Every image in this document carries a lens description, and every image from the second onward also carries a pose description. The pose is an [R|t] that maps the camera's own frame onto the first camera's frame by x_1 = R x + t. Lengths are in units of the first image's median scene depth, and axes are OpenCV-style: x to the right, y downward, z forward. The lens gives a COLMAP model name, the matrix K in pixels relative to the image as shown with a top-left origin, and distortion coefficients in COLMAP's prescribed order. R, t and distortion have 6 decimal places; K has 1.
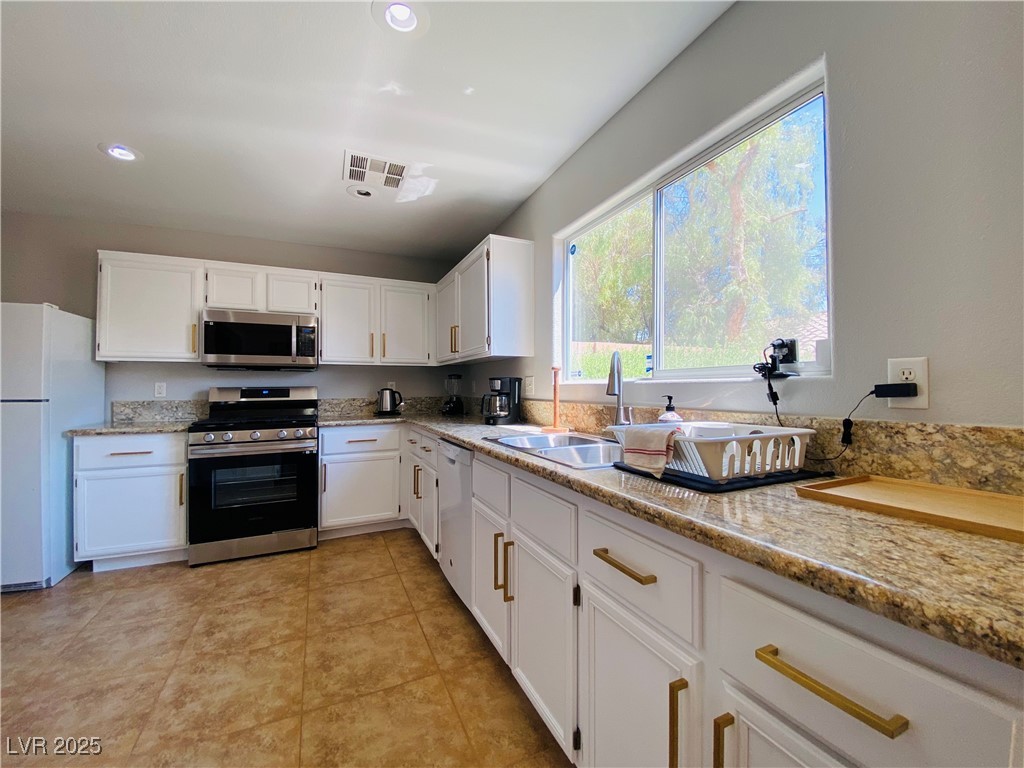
lens RADIAL K [[399.5, 0, 512.0], [0, 399.5, 384.0], [0, 0, 1]] dist [0.011769, -0.012631]
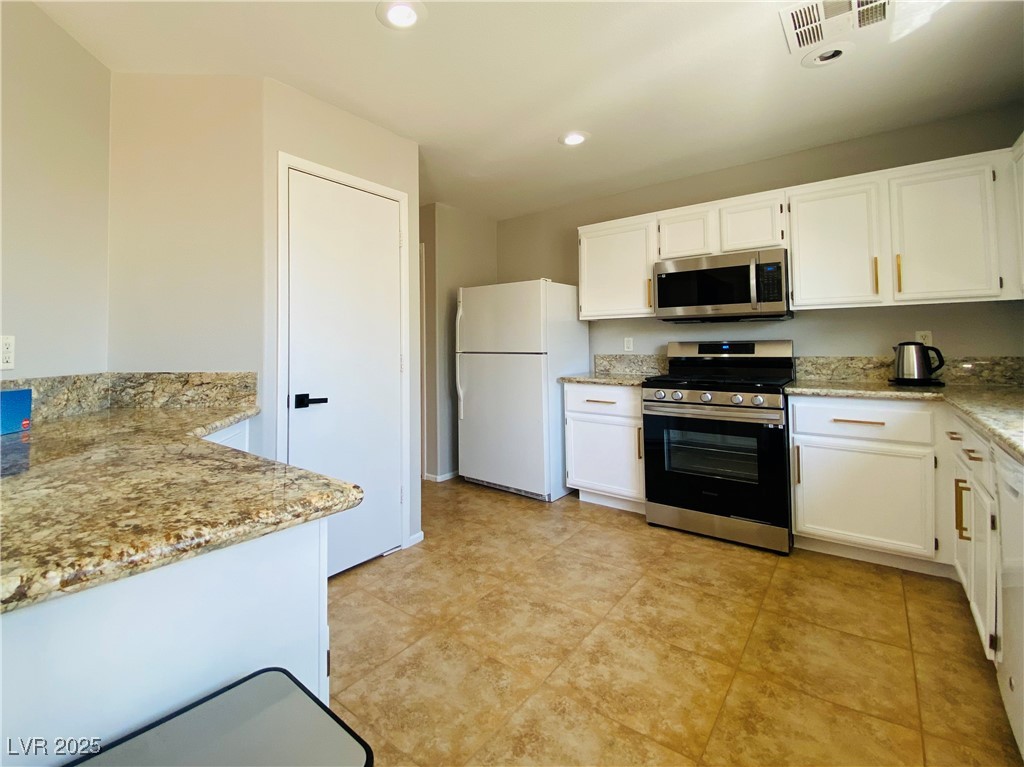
lens RADIAL K [[465.8, 0, 509.0], [0, 465.8, 327.6], [0, 0, 1]] dist [0.016857, -0.022738]
pose [[0.435981, -0.028434, -0.899507, 0.094540], [0.014736, 0.999592, -0.024455, -0.004610], [0.899835, -0.002594, 0.436222, 0.176177]]
